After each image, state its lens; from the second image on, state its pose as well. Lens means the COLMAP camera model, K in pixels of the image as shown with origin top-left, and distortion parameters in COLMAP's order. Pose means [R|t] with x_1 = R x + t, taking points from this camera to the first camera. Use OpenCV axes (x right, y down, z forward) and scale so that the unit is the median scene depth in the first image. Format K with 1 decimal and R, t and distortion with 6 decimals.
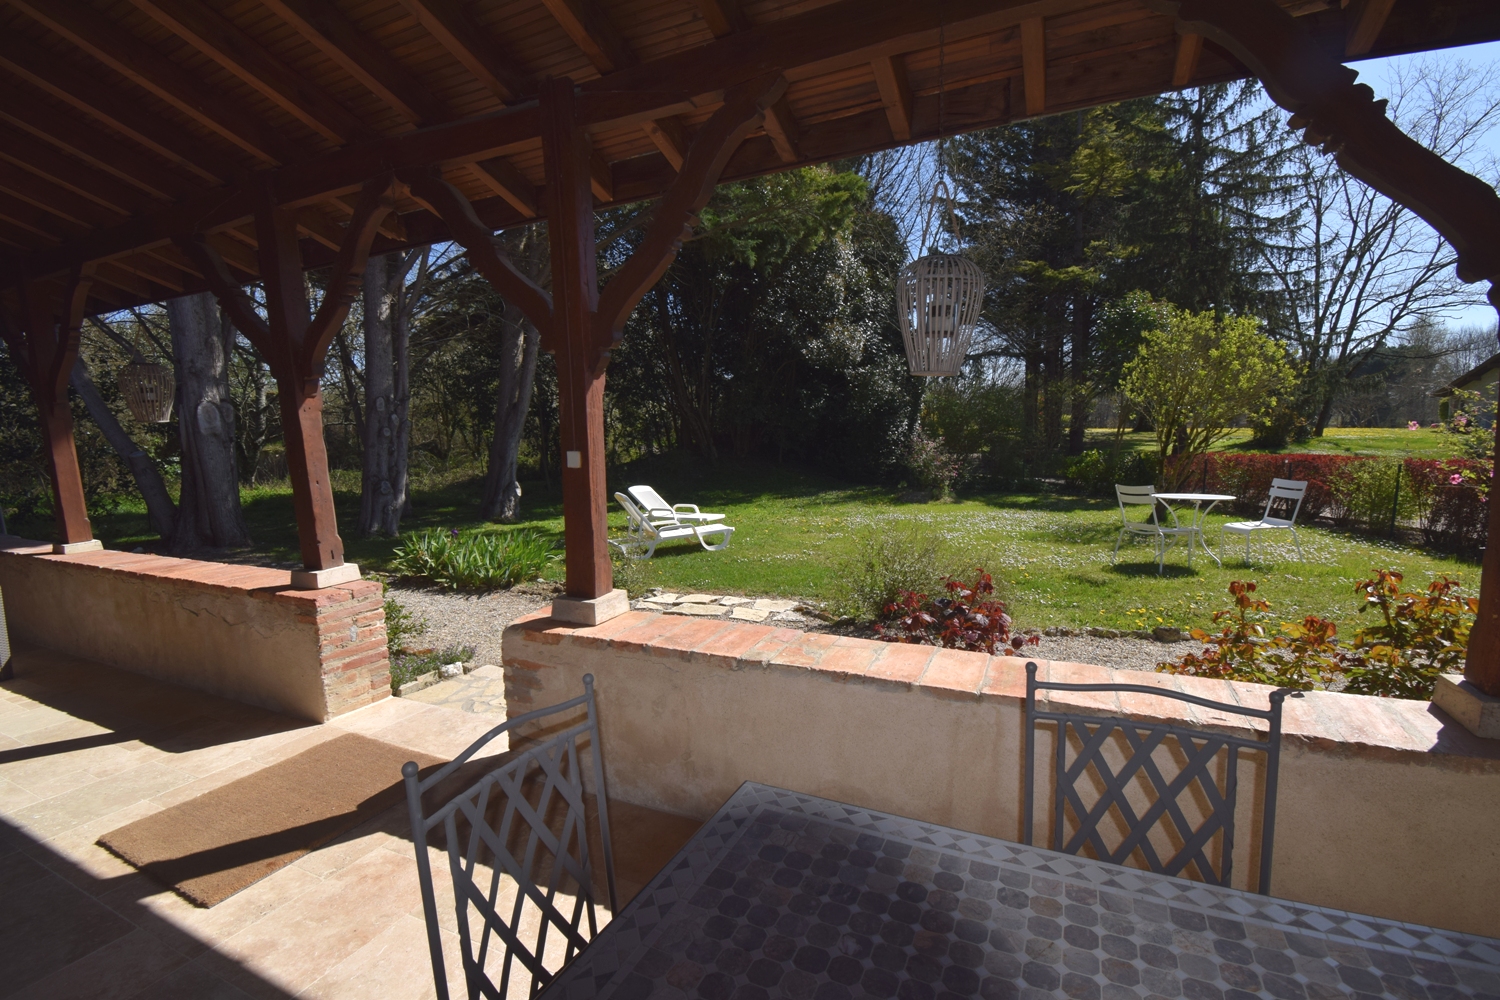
lens RADIAL K [[669.7, 0, 750.0], [0, 669.7, 500.0], [0, 0, 1]] dist [0.019040, -0.000141]
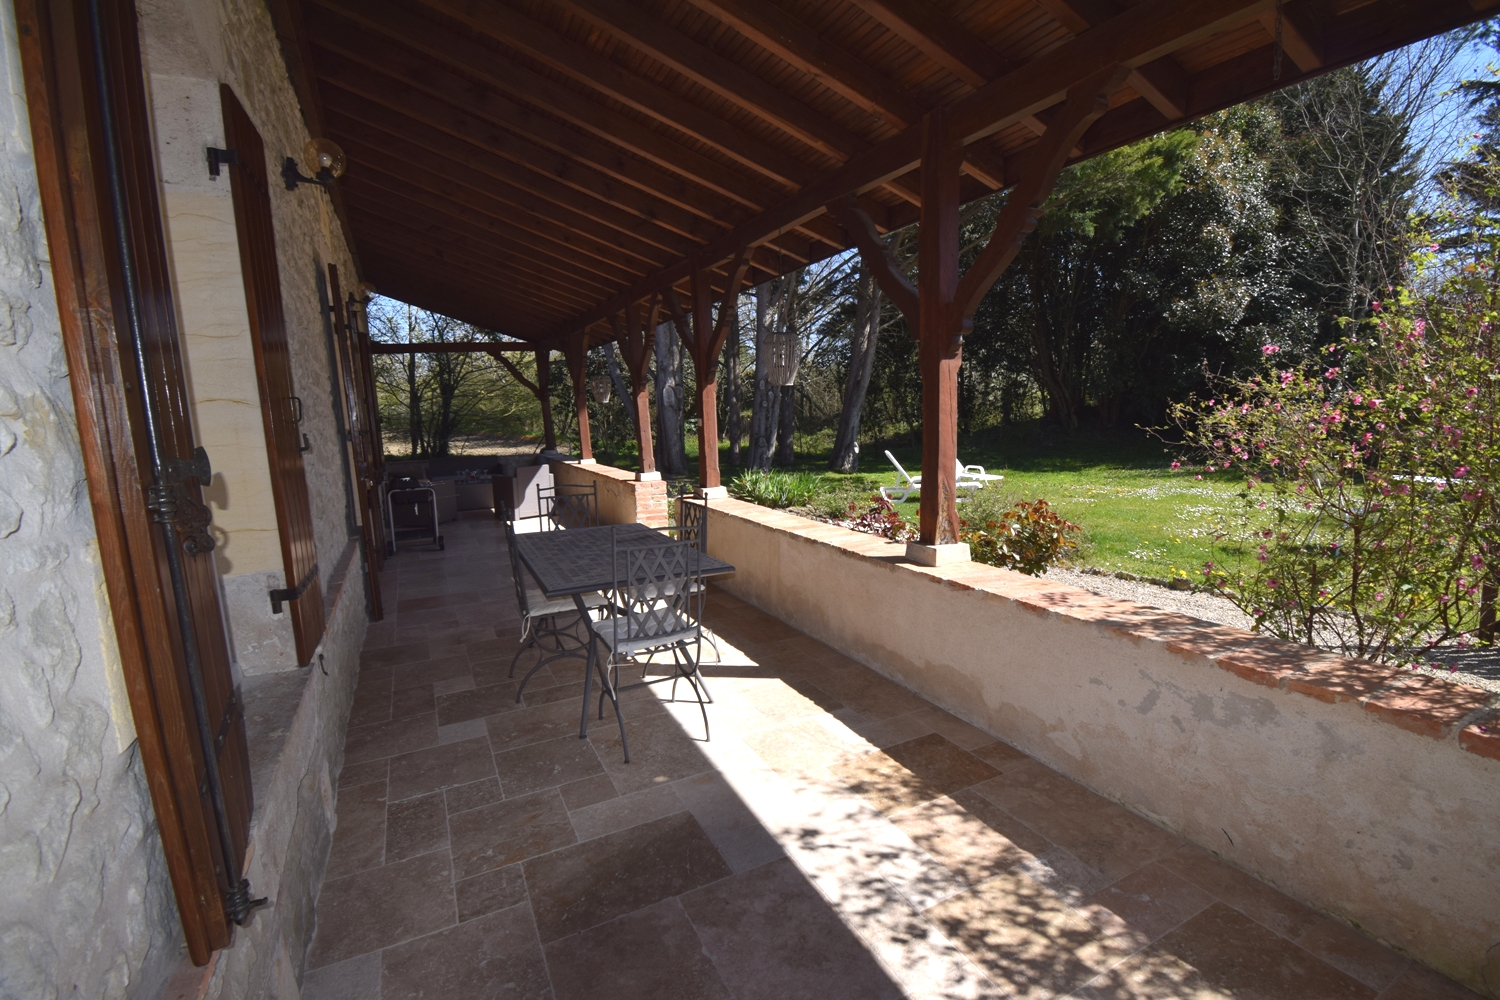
lens RADIAL K [[669.7, 0, 750.0], [0, 669.7, 500.0], [0, 0, 1]] dist [0.019040, -0.000141]
pose [[0.791694, 0.087449, -0.604627, 0.311083], [-0.057514, 0.995975, 0.068742, 0.007751], [0.608205, -0.019648, 0.793537, -0.159401]]
